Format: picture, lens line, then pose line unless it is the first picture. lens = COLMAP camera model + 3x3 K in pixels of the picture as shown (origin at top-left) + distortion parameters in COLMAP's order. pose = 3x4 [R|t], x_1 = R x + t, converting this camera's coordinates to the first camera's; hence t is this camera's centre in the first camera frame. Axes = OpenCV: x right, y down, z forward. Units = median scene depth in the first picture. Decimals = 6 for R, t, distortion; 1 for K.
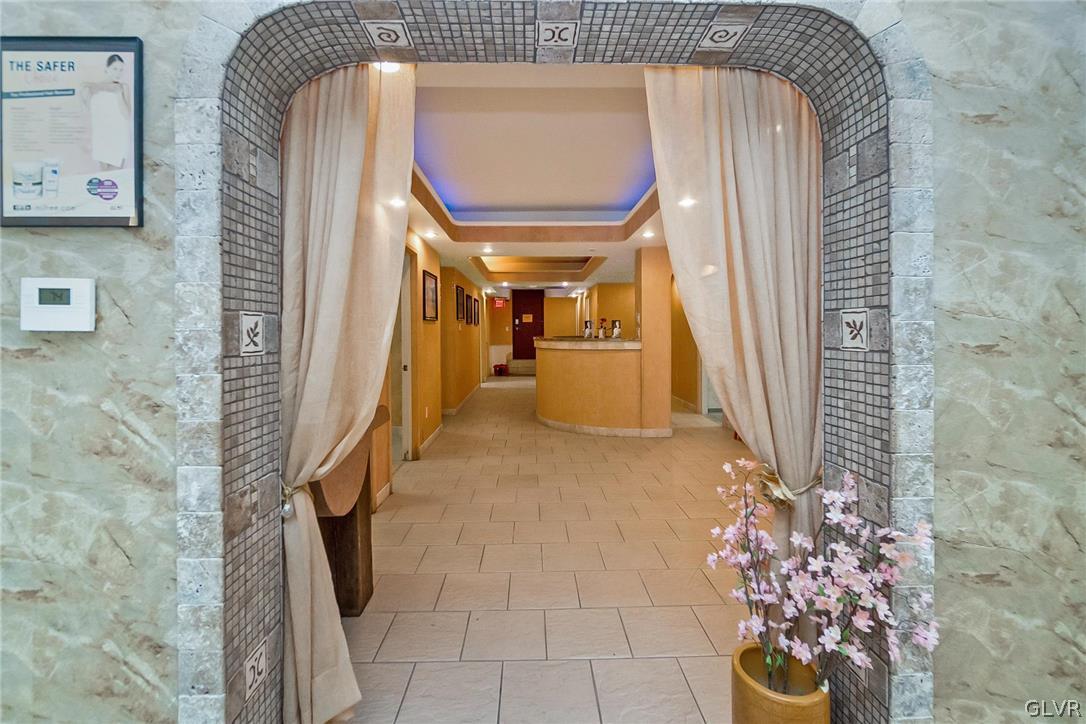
lens RADIAL K [[474.8, 0, 542.0], [0, 474.8, 333.1], [0, 0, 1]] dist [0.000738, 0.000372]
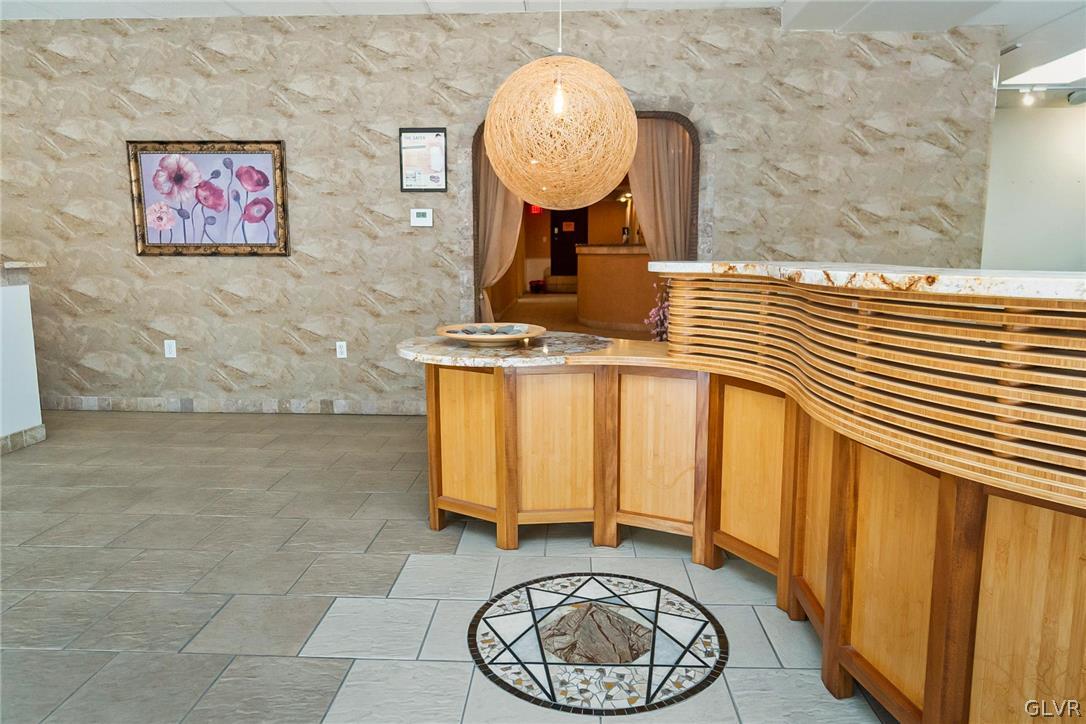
lens RADIAL K [[683.9, 0, 542.1], [0, 683.9, 355.5], [0, 0, 1]] dist [-0.003533, 0.000496]
pose [[0.997810, 0.012175, -0.065015, 0.062997], [-0.002143, 0.988349, 0.152187, 0.141050], [0.066110, -0.151714, 0.986211, -3.284235]]
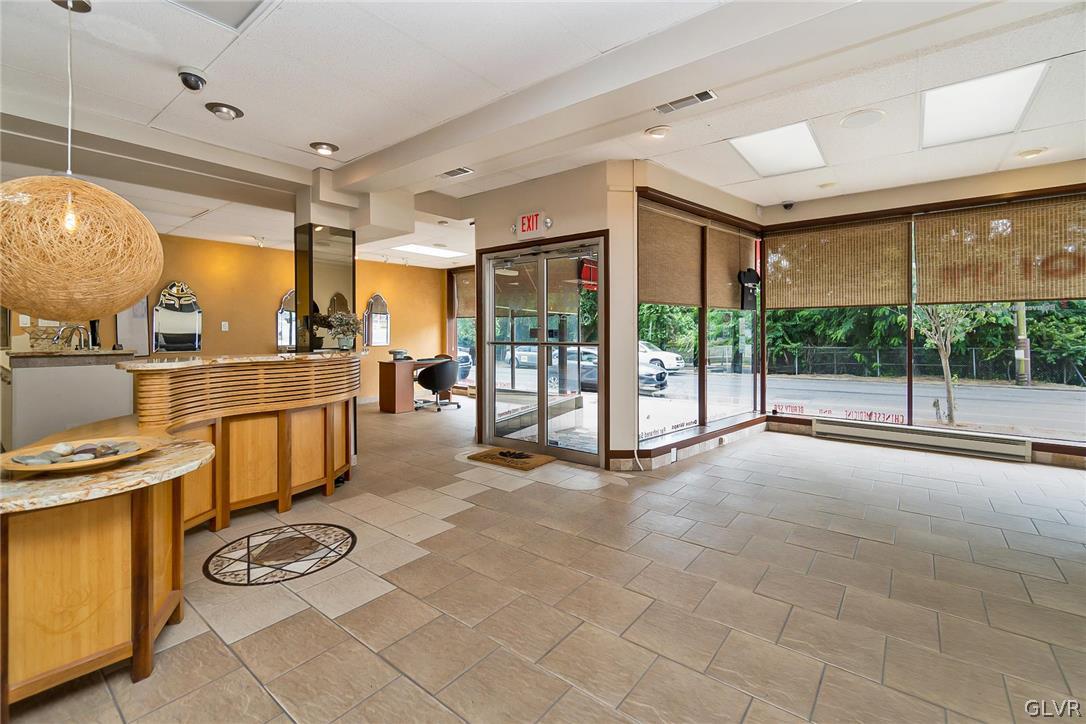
lens RADIAL K [[474.8, 0, 542.0], [0, 474.8, 333.1], [0, 0, 1]] dist [0.000738, 0.000372]
pose [[-0.769498, 0.004122, 0.638635, -2.511462], [0.002391, 0.999991, -0.003573, 0.057488], [-0.638644, -0.001222, -0.769501, -0.494653]]
